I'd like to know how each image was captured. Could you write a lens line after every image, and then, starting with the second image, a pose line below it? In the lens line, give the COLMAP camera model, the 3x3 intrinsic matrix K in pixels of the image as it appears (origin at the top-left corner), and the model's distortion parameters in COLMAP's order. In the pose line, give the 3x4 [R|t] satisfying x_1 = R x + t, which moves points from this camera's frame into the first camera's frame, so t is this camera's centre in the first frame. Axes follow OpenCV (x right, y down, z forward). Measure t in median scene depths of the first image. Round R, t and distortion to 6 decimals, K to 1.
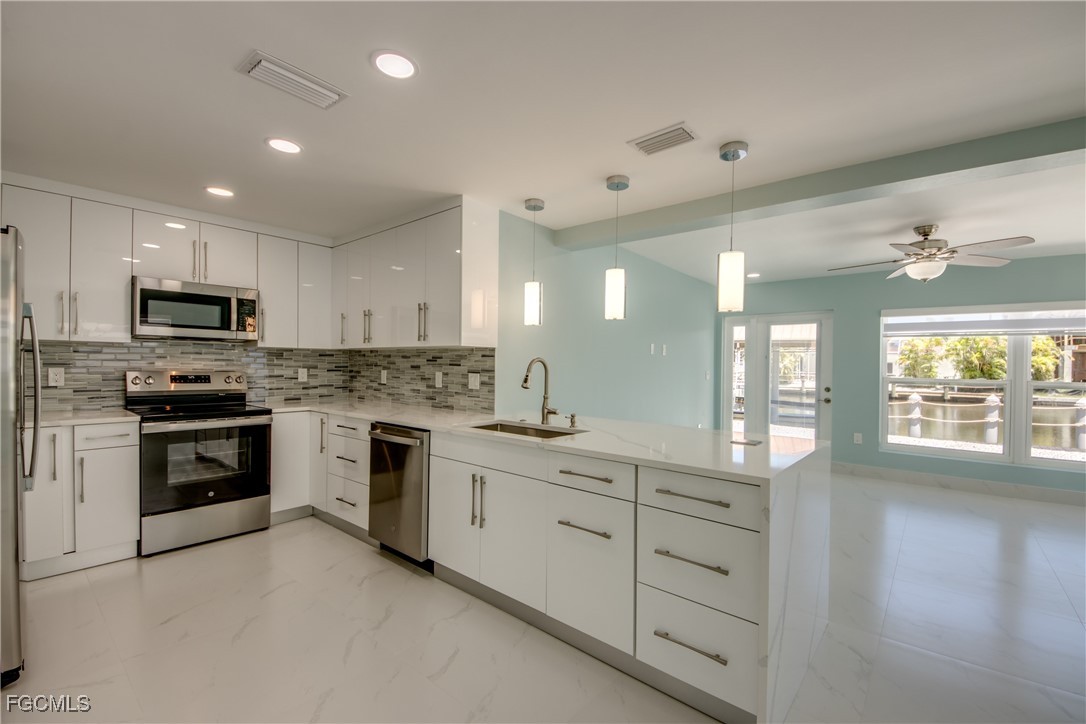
lens RADIAL K [[464.7, 0, 543.4], [0, 464.7, 367.1], [0, 0, 1]] dist [0.000651, -0.000510]
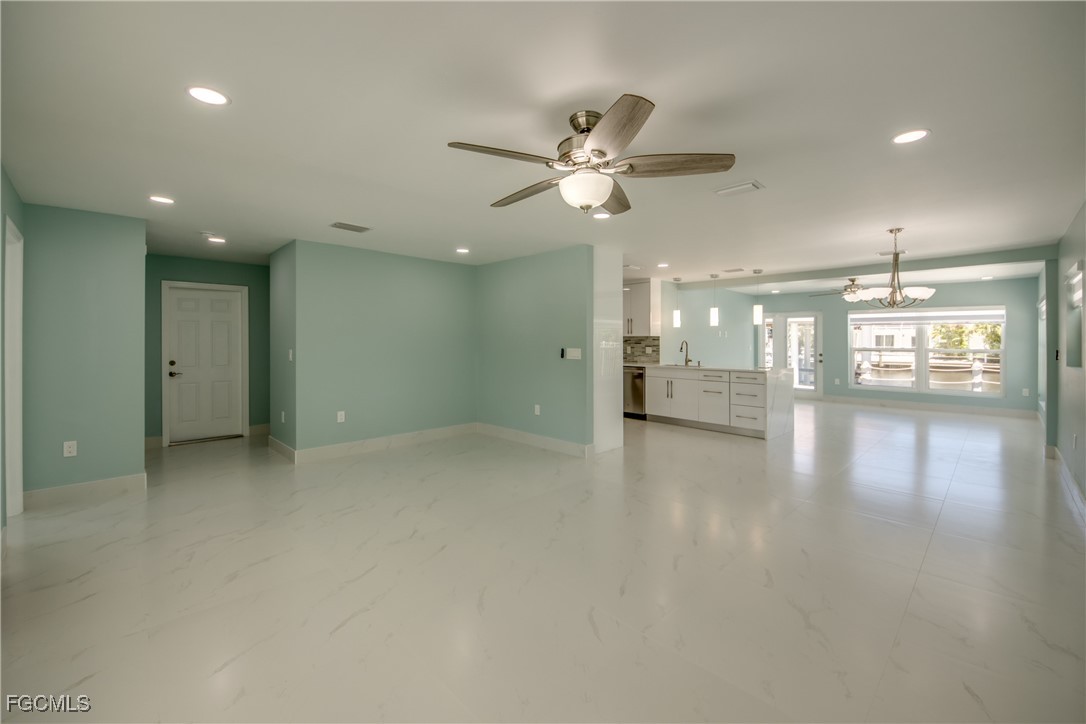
lens RADIAL K [[445.7, 0, 539.5], [0, 445.7, 339.3], [0, 0, 1]] dist [0.001505, -0.000053]
pose [[0.994985, -0.012365, -0.099258, -0.446122], [0.011155, 0.999857, -0.012739, -0.002331], [0.099401, 0.011568, 0.994980, -1.251204]]
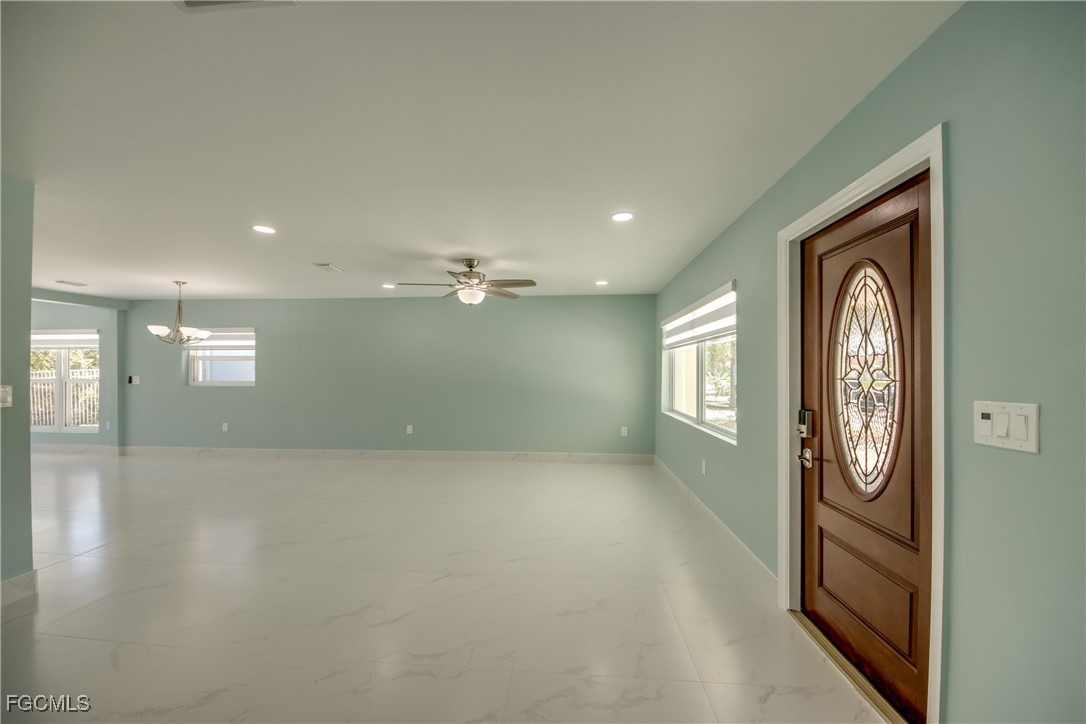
lens RADIAL K [[413.3, 0, 546.4], [0, 413.3, 367.0], [0, 0, 1]] dist [-0.028601, -0.000119]
pose [[-0.604334, -0.006603, 0.796704, -1.421368], [0.001308, 0.999956, 0.009280, -0.022392], [-0.796730, 0.006650, -0.604299, -0.176567]]
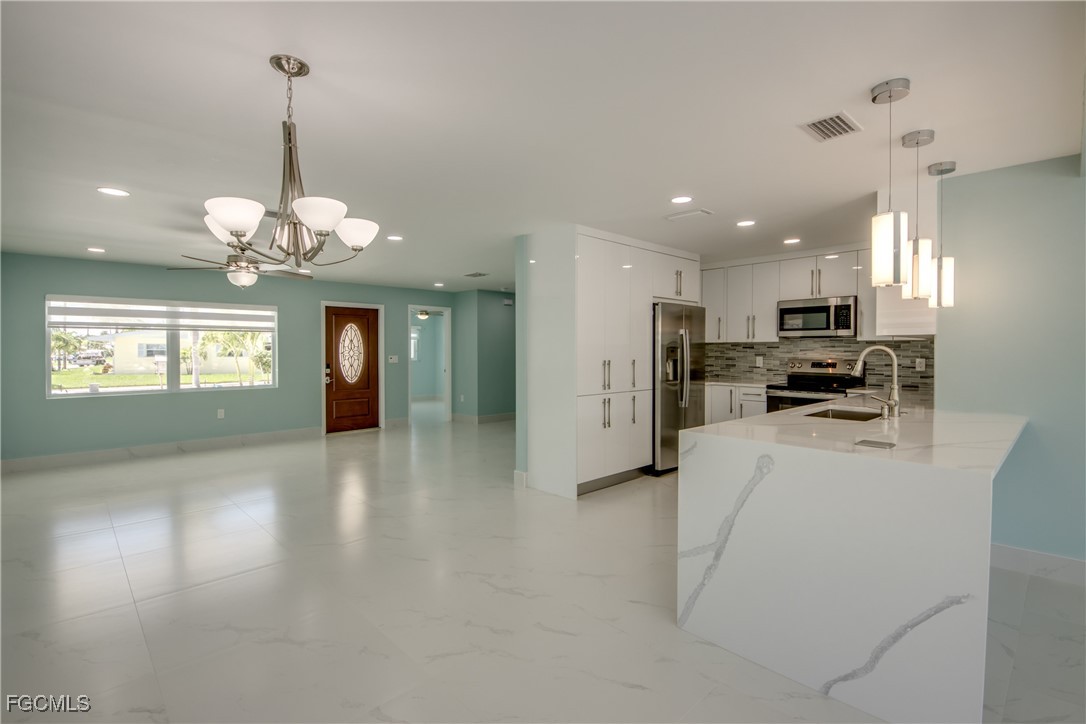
lens RADIAL K [[498.6, 0, 544.5], [0, 498.6, 358.8], [0, 0, 1]] dist [0.019539, -0.000024]
pose [[-0.100188, 0.003721, -0.994962, 0.849762], [-0.007438, 0.999962, 0.004489, 0.006115], [0.994941, 0.007850, -0.100157, 0.305079]]
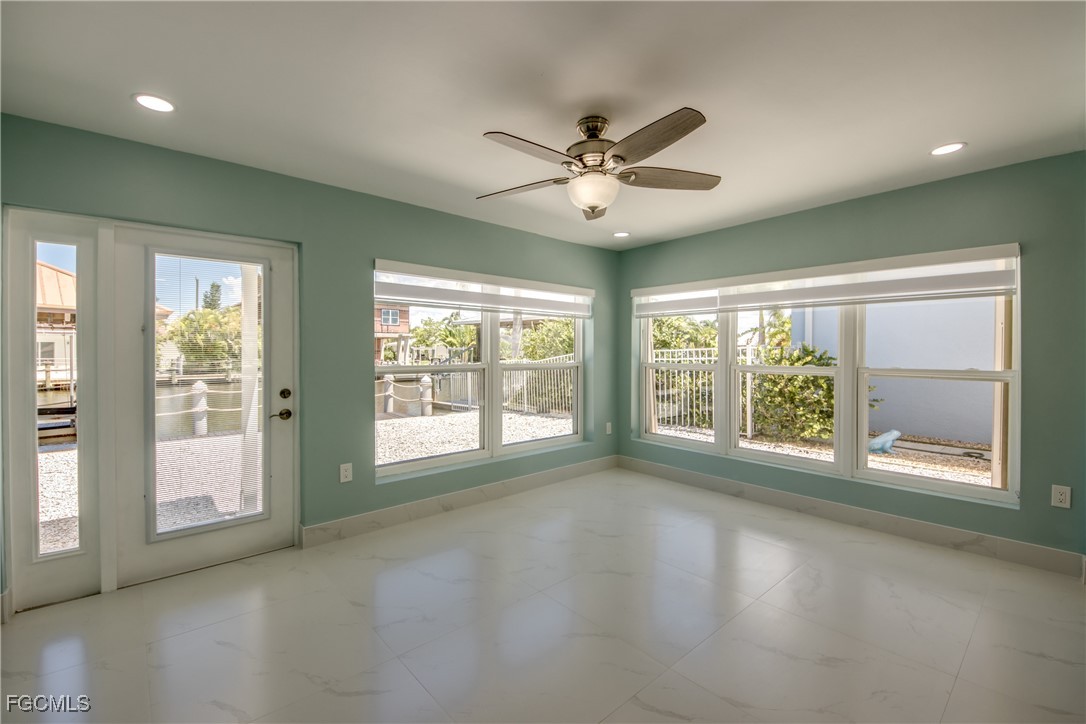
lens RADIAL K [[465.2, 0, 543.0], [0, 465.2, 362.0], [0, 0, 1]] dist [0.011184, -0.000018]
pose [[0.134854, -0.034918, 0.990250, 0.194501], [0.007749, 0.999385, 0.034185, -0.005834], [-0.990835, 0.003063, 0.135041, 1.001830]]
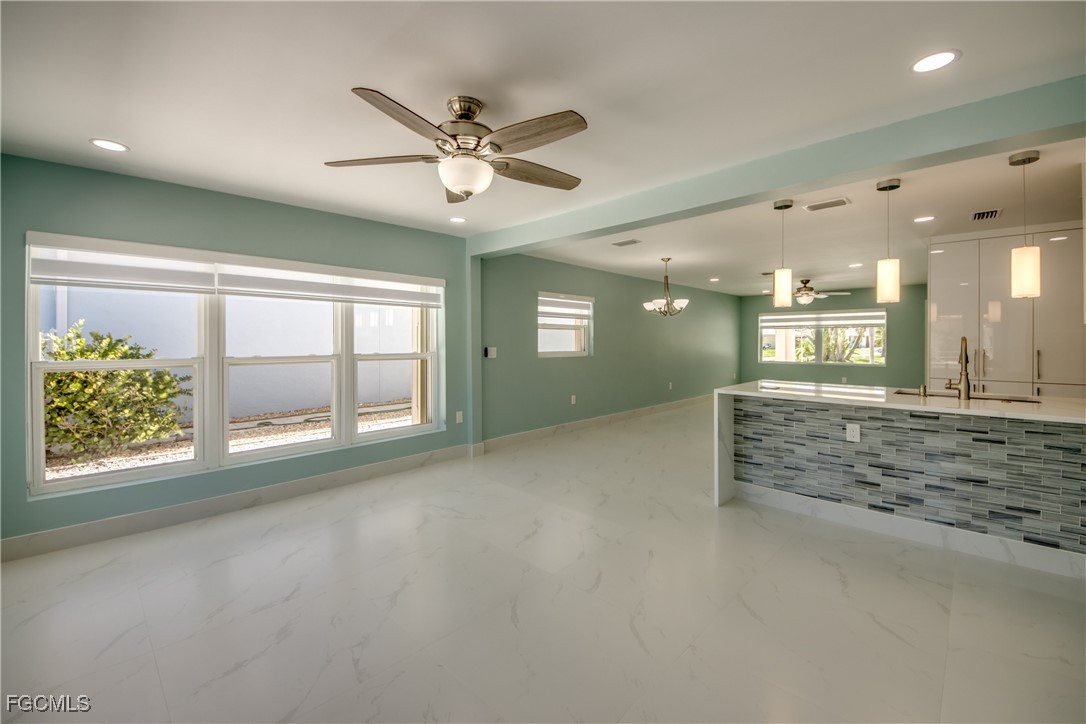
lens RADIAL K [[445.1, 0, 546.8], [0, 445.1, 357.9], [0, 0, 1]] dist [0.027640, -0.020272]
pose [[-0.998433, -0.013720, 0.054260, 0.695971], [-0.011174, 0.998835, 0.046955, -0.006896], [-0.054841, 0.046275, -0.997422, 1.603991]]
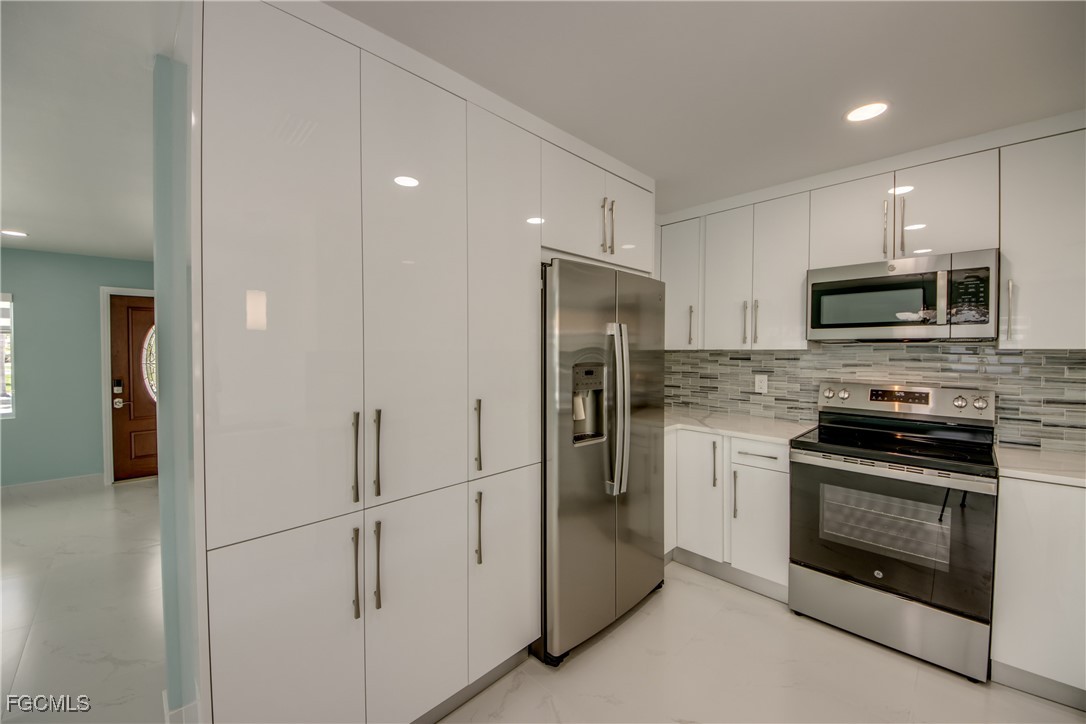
lens RADIAL K [[415.5, 0, 544.1], [0, 415.5, 357.7], [0, 0, 1]] dist [0.024414, -0.017904]
pose [[-0.085868, 0.004248, -0.996297, -0.070716], [-0.006538, 0.999967, 0.004828, -0.032983], [0.996285, 0.006929, -0.085838, 0.512546]]
